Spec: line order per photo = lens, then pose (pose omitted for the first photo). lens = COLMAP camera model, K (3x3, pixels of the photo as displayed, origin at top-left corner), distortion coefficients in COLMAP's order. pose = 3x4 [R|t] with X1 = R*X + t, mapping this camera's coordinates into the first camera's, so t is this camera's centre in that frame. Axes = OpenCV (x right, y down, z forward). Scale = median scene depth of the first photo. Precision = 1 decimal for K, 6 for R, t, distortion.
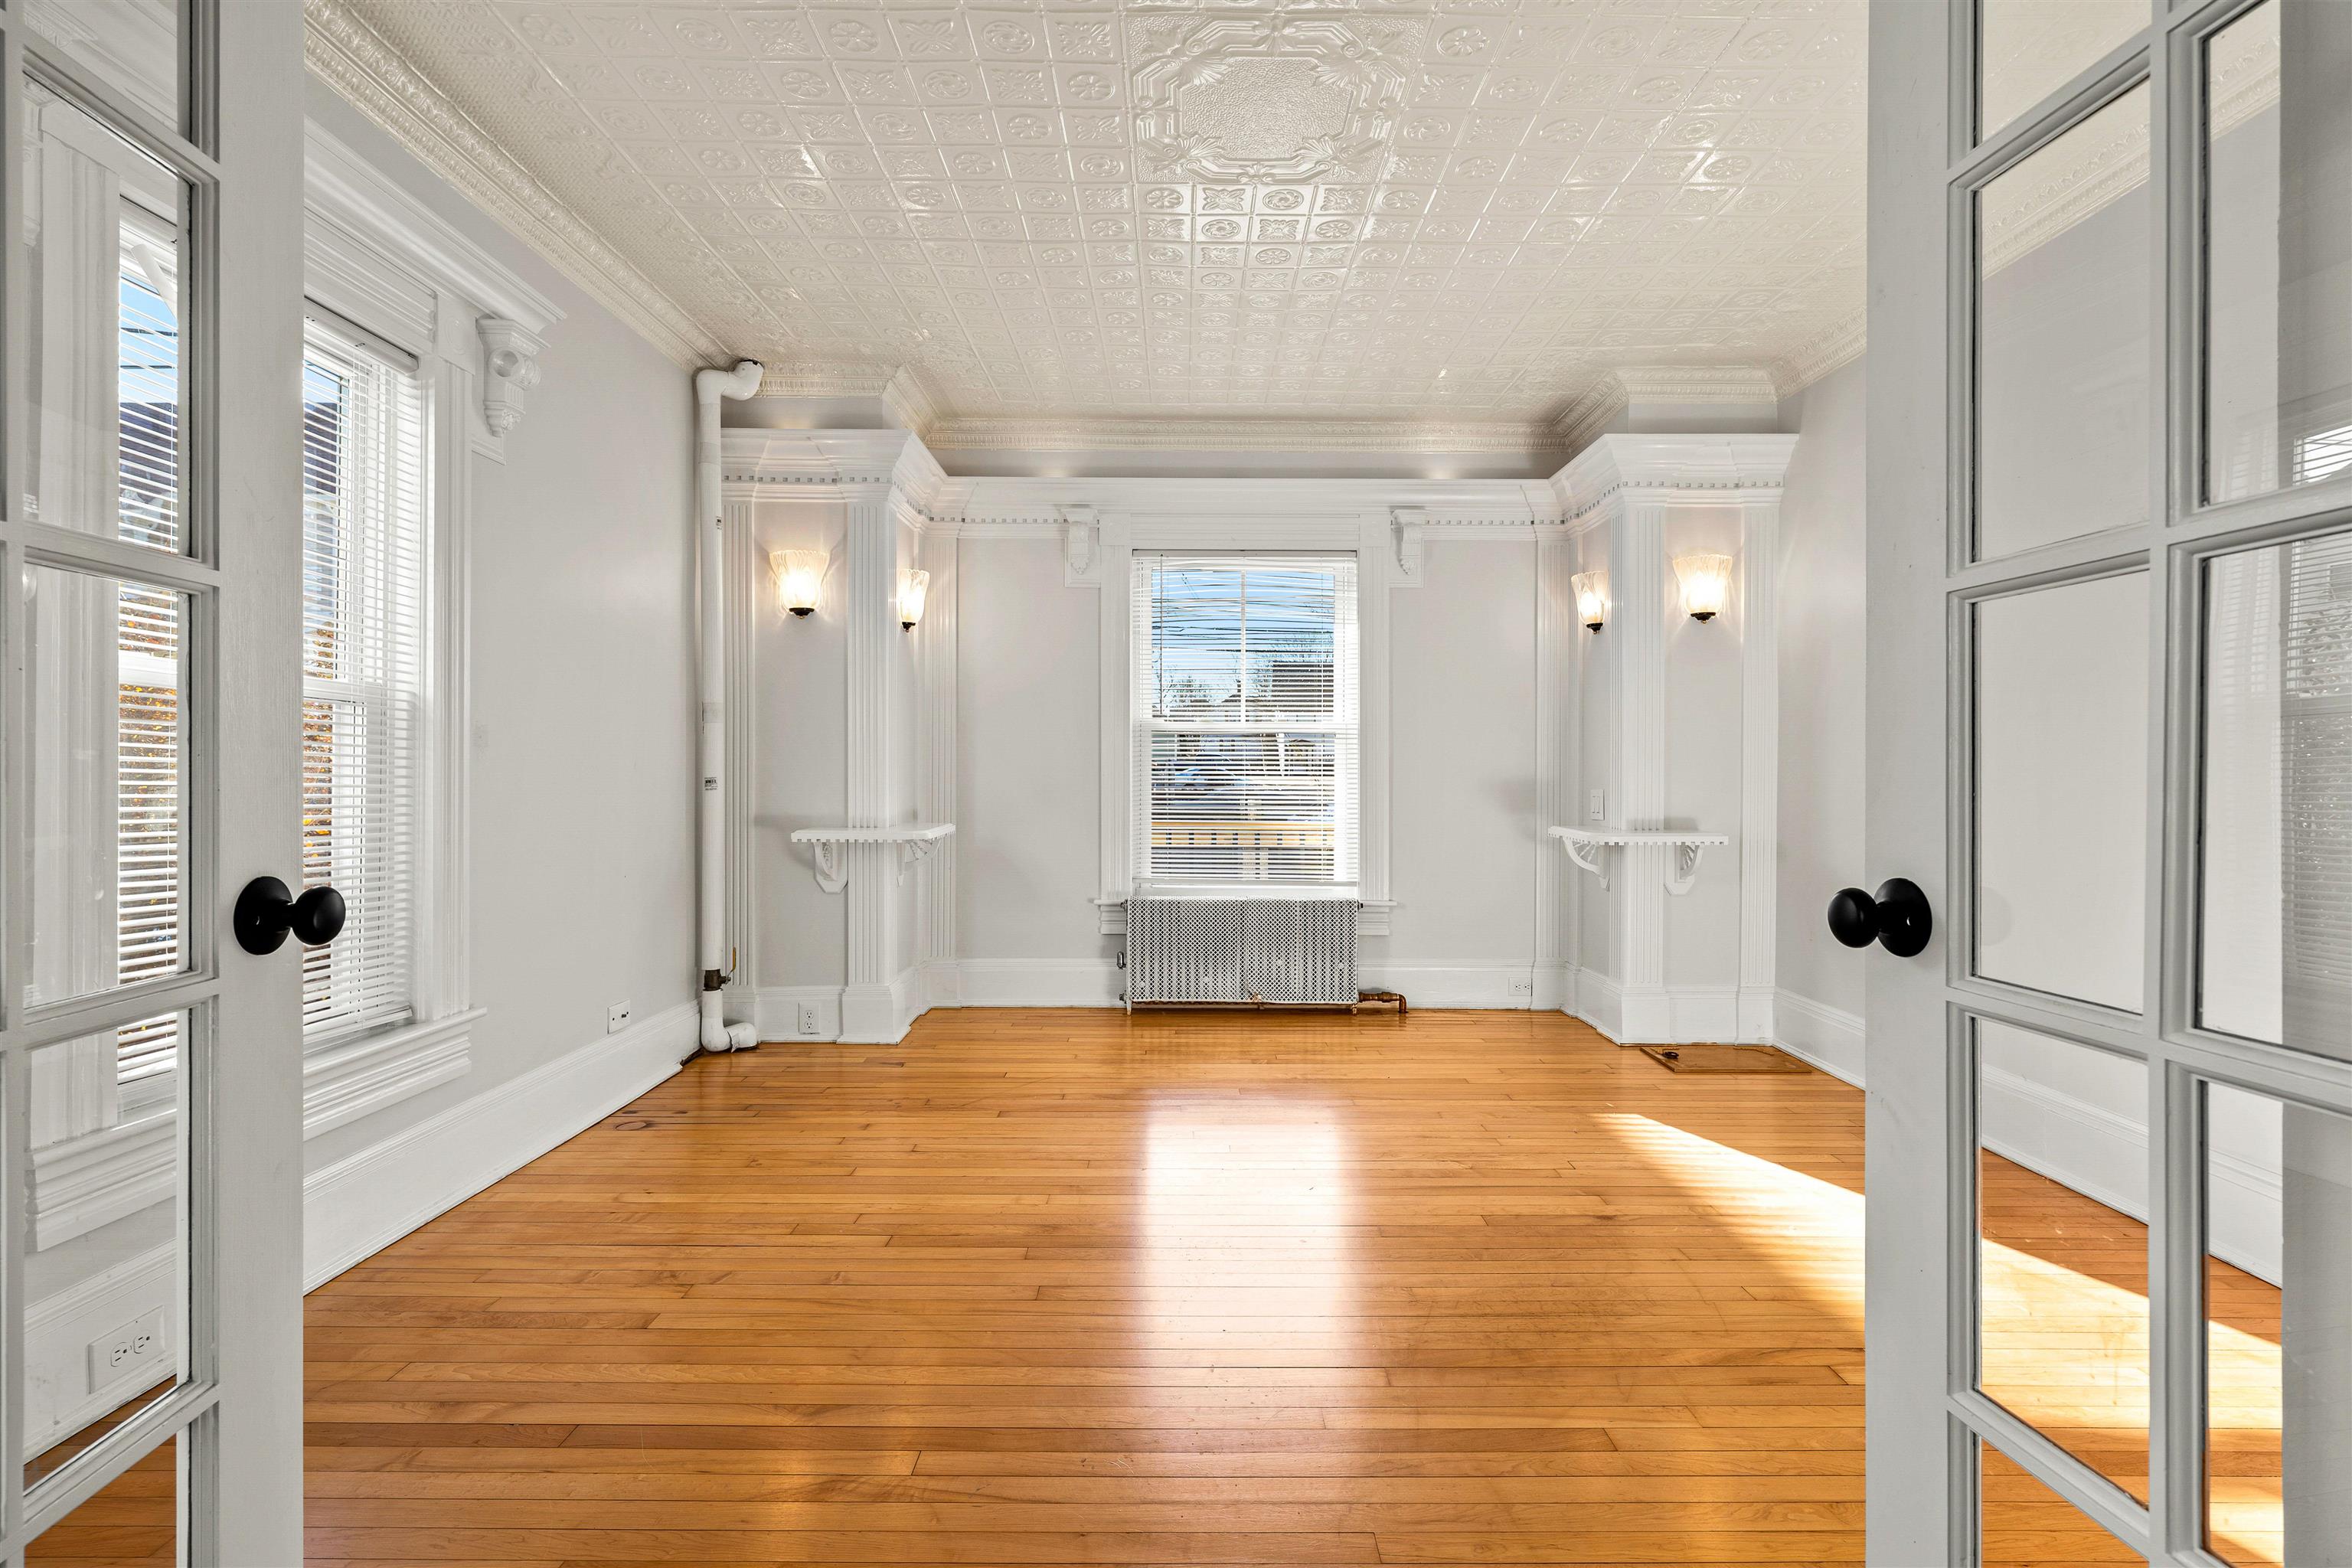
lens RADIAL K [[1055.7, 0, 1170.8], [0, 1055.7, 752.9], [0, 0, 1]] dist [0.002053, -0.000750]
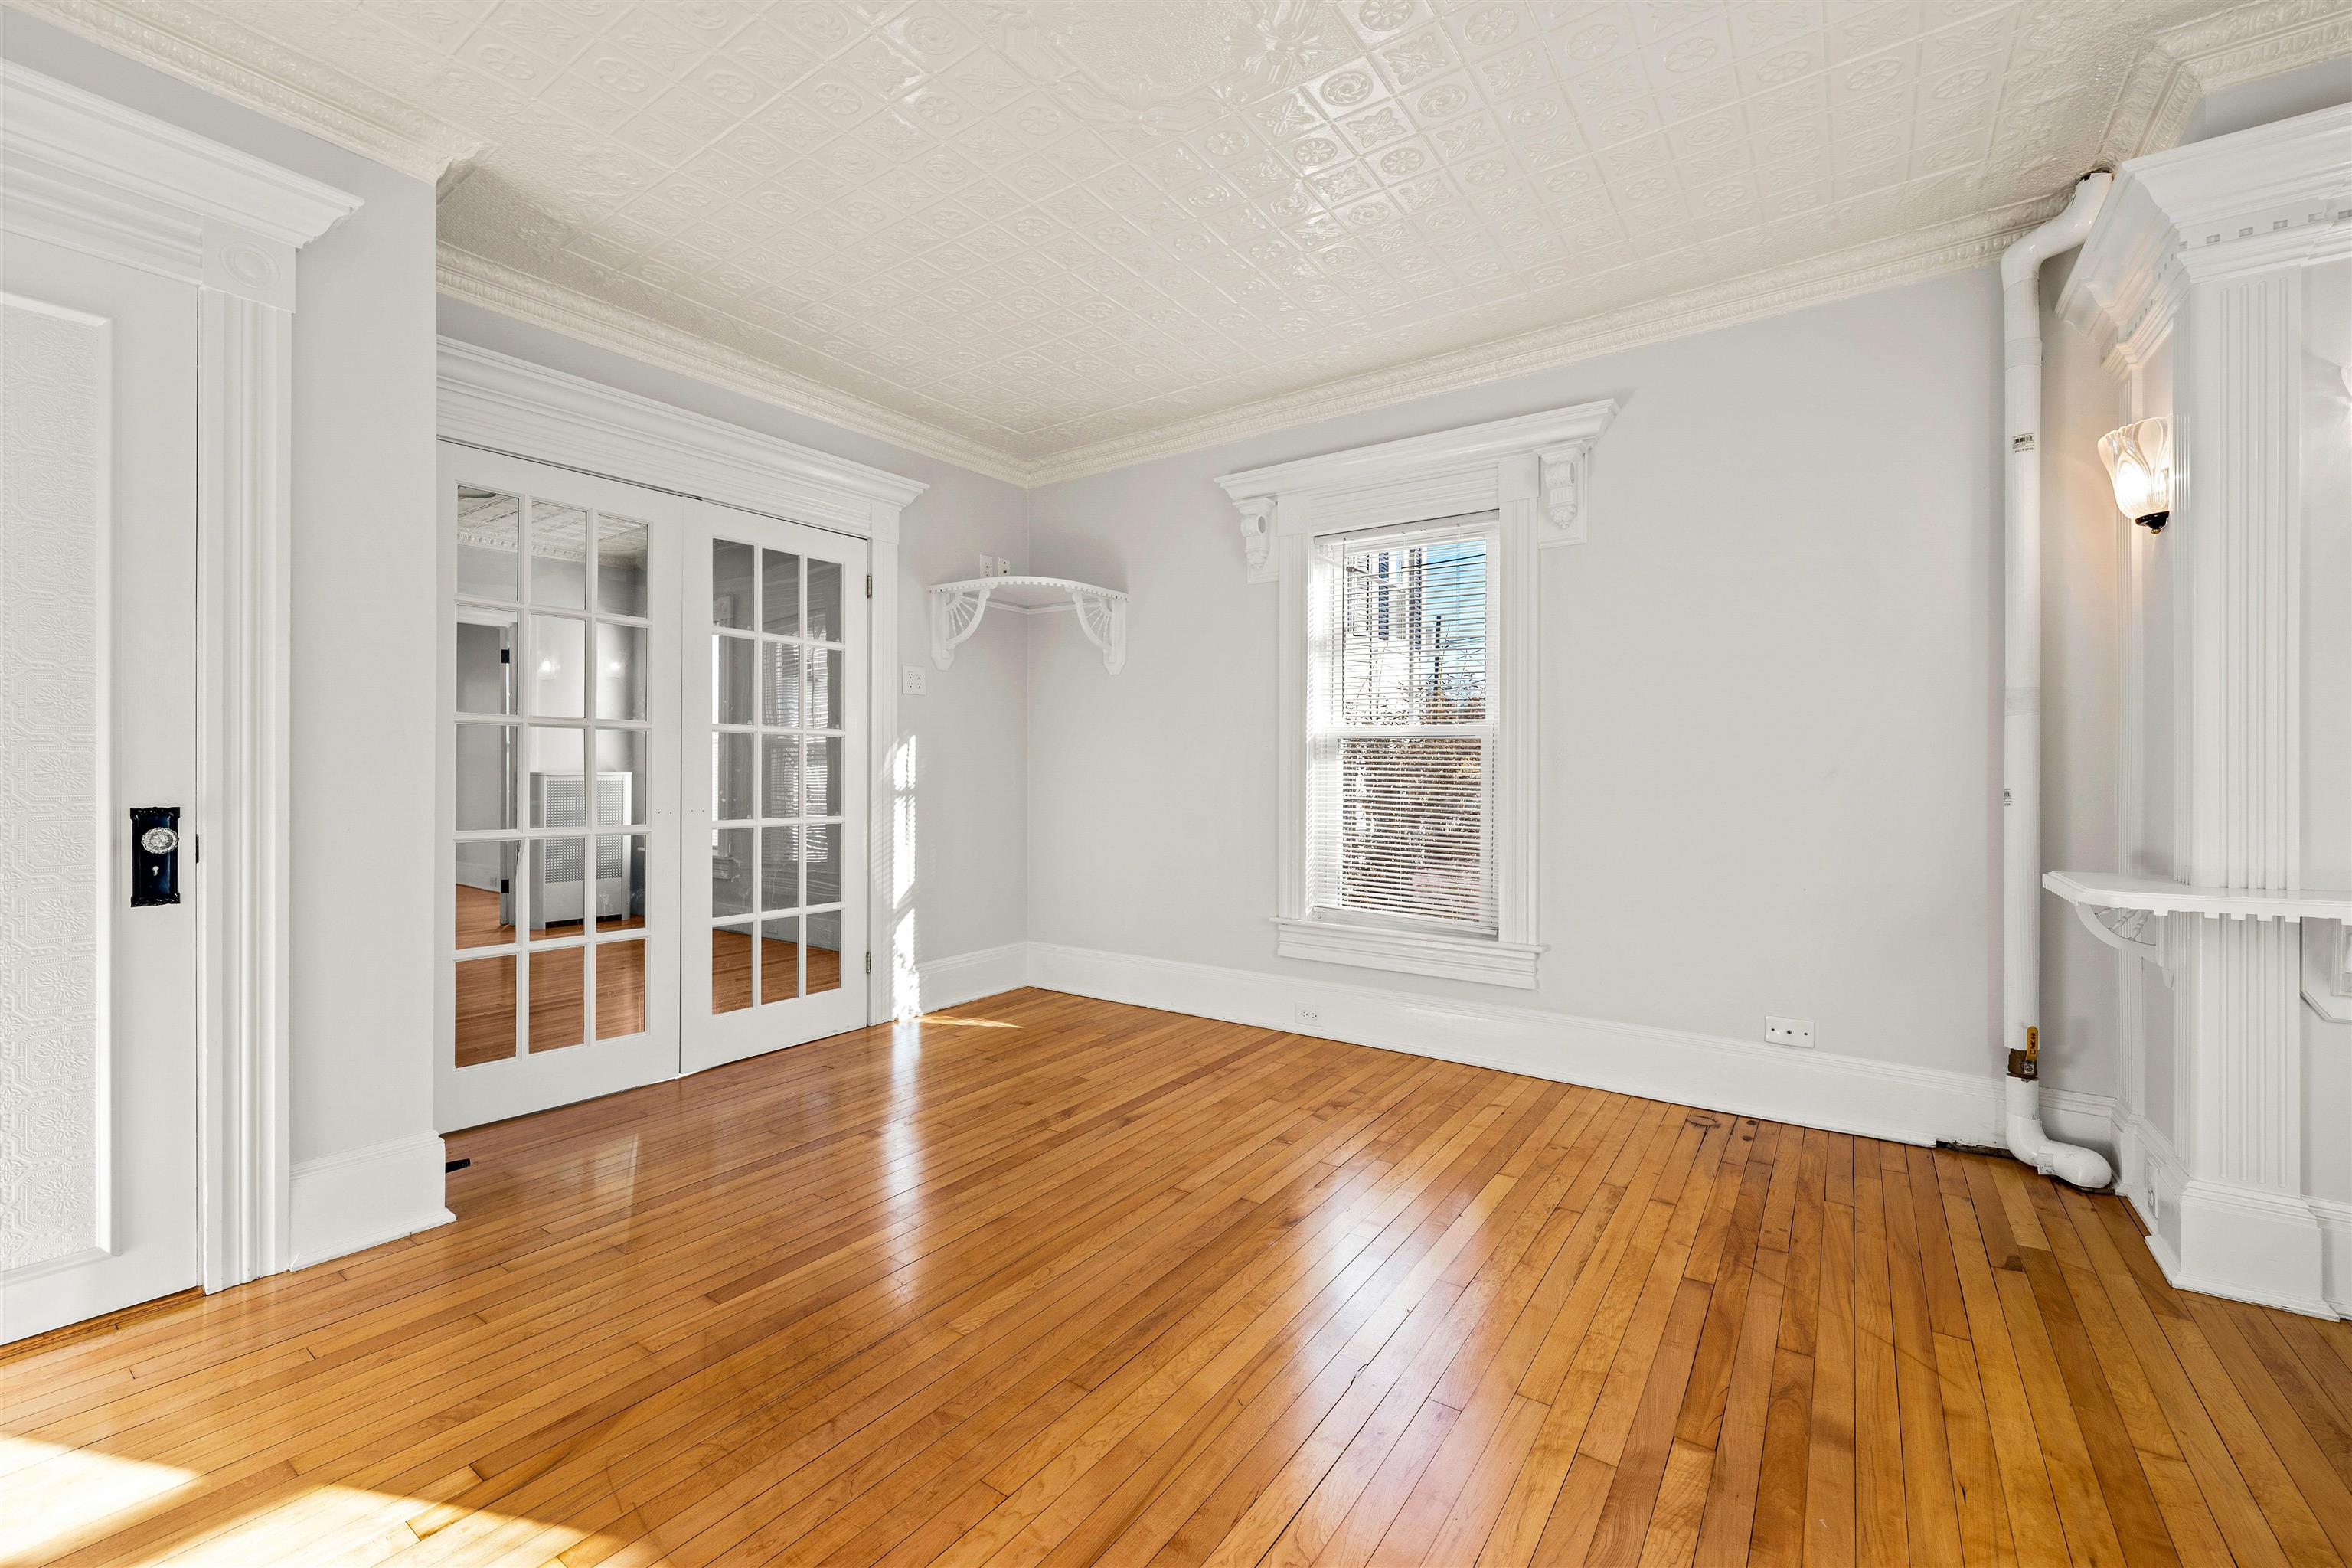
lens RADIAL K [[968.4, 0, 1196.2], [0, 968.4, 769.9], [0, 0, 1]] dist [0.000600, -0.000115]
pose [[-0.546749, -0.006051, -0.837274, 0.439967], [0.008326, 0.999885, -0.012663, 0.012653], [0.837255, -0.013894, -0.546636, 0.871176]]
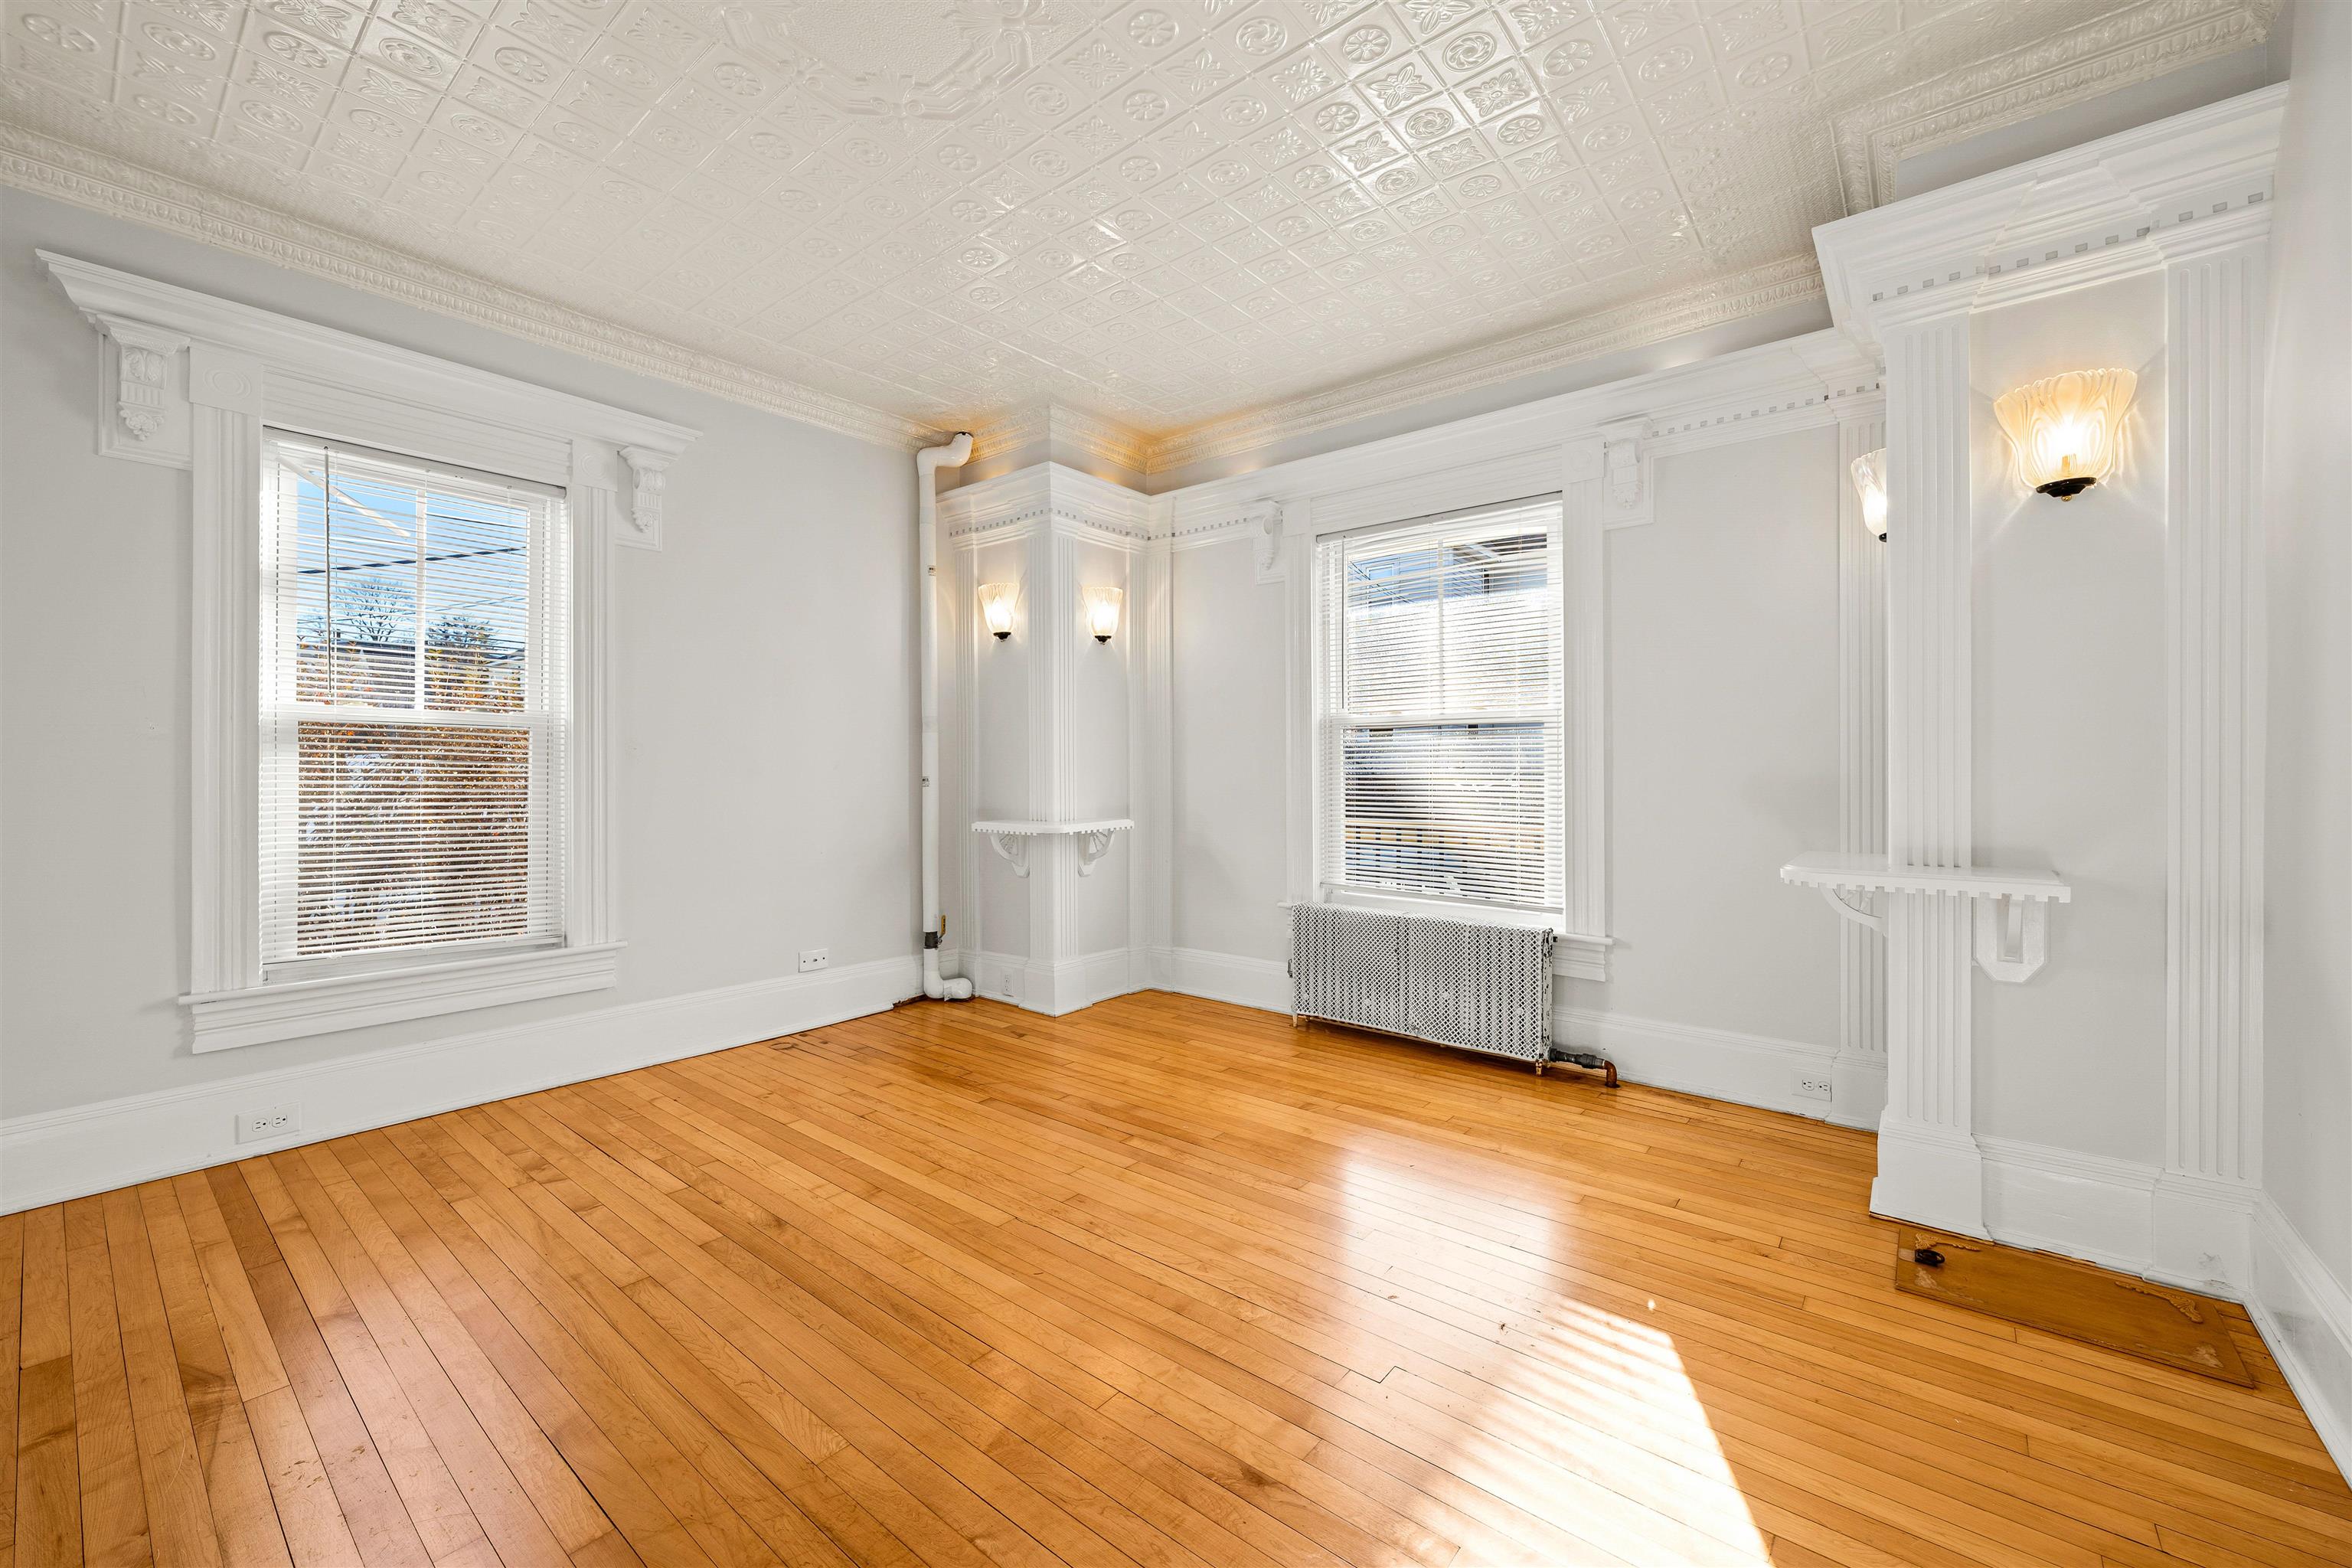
lens RADIAL K [[906.0, 0, 1168.1], [0, 906.0, 762.0], [0, 0, 1]] dist [-0.000686, 0.000038]
pose [[0.782027, -0.008804, -0.623183, 0.437455], [0.014609, 0.999884, 0.004206, 0.005138], [0.623074, -0.012393, 0.782065, 0.337319]]
